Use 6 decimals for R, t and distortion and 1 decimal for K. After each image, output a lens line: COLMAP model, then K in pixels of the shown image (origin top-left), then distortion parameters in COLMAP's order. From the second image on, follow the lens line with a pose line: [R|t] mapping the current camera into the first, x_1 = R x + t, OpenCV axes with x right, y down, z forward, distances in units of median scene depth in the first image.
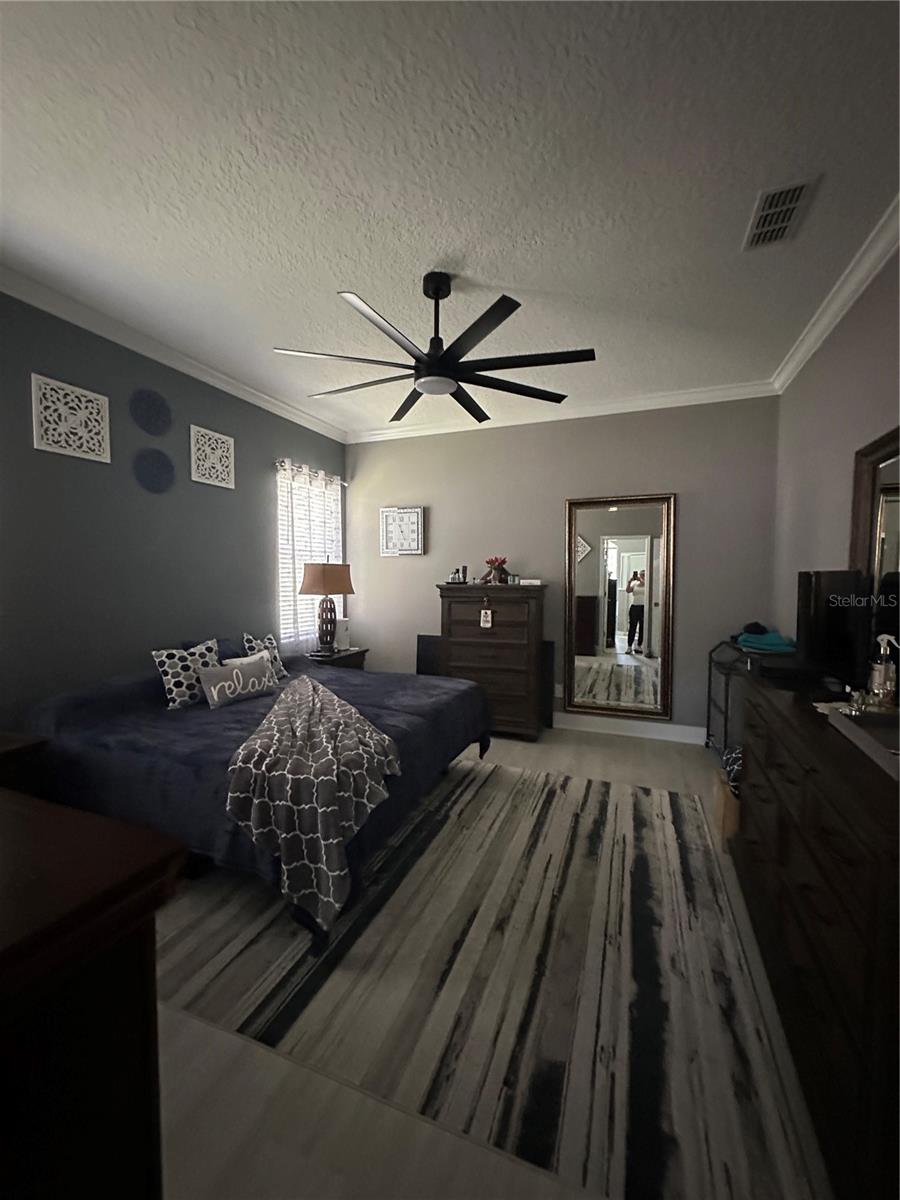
lens RADIAL K [[482.9, 0, 449.1], [0, 482.9, 599.2], [0, 0, 1]] dist [-0.002105, 0.000674]
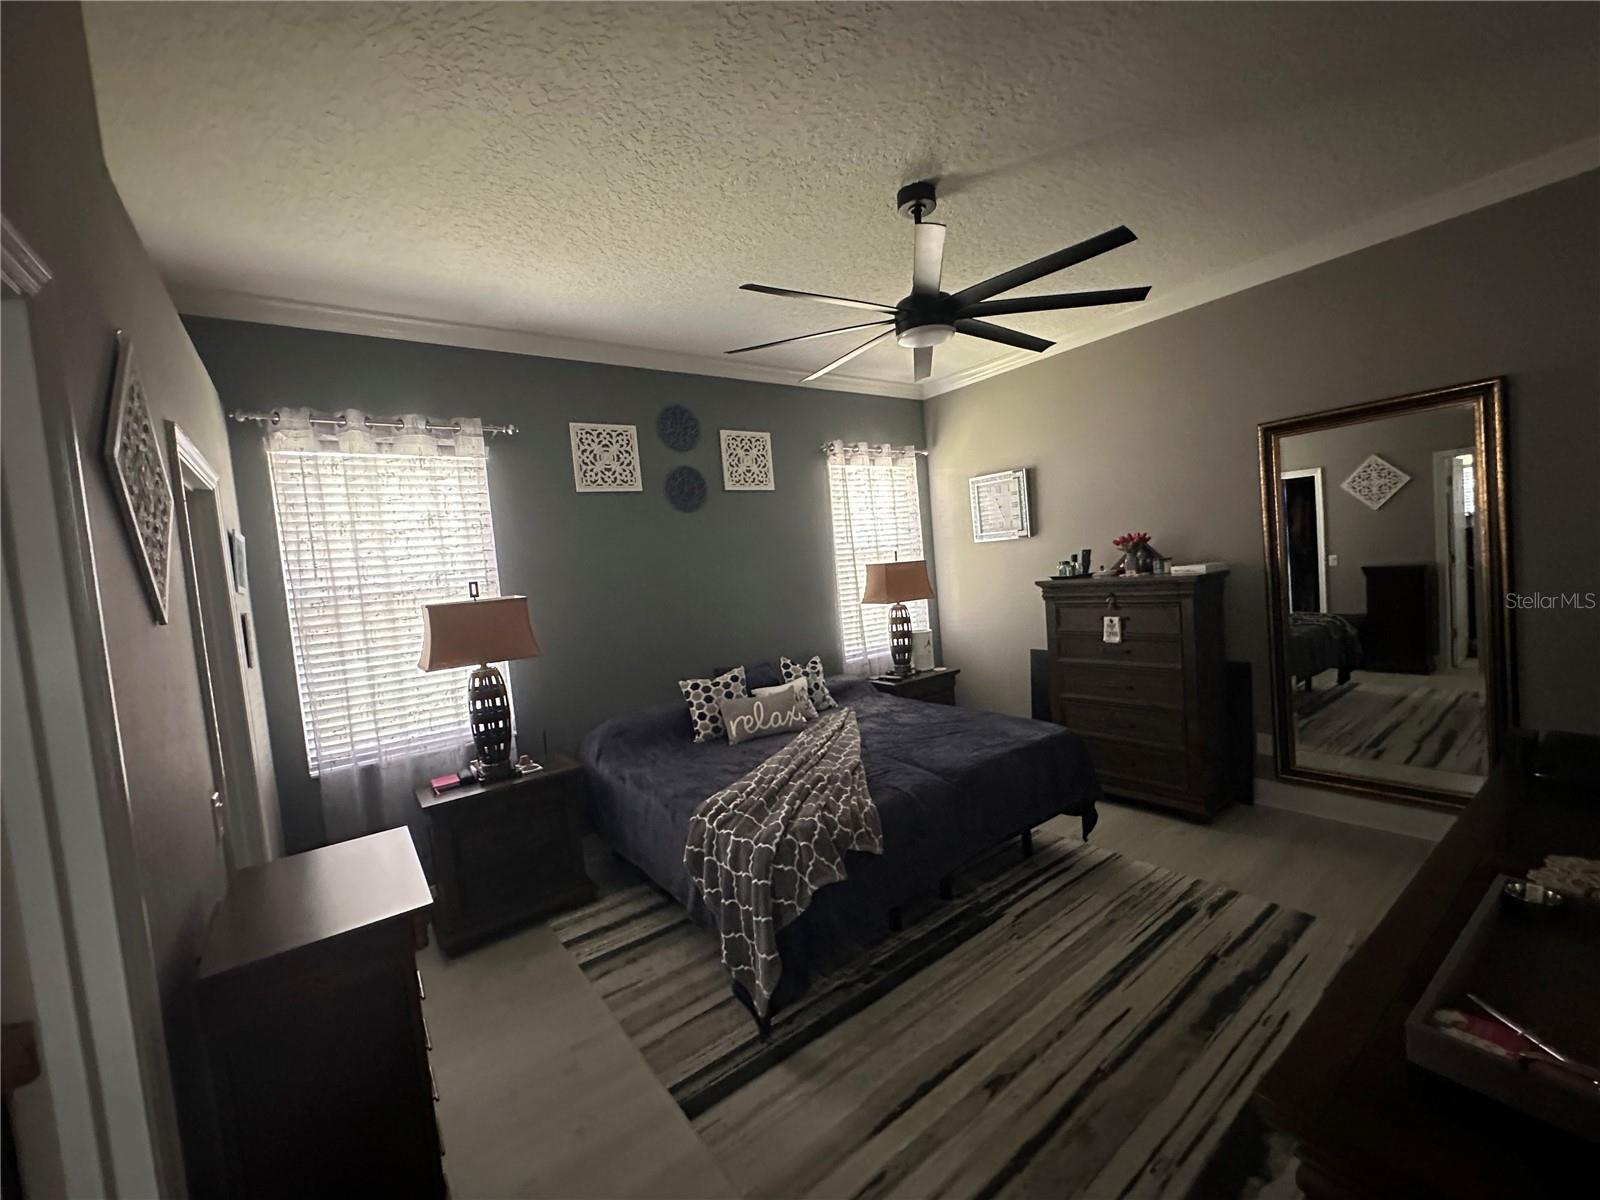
lens RADIAL K [[643.9, 0, 802.5], [0, 643.9, 600.9], [0, 0, 1]] dist [-0.002105, 0.000674]
pose [[0.844758, -0.043179, -0.533403, 0.279040], [0.060285, 0.998073, 0.014681, -0.054620], [0.531741, -0.044558, 0.845734, 0.040705]]
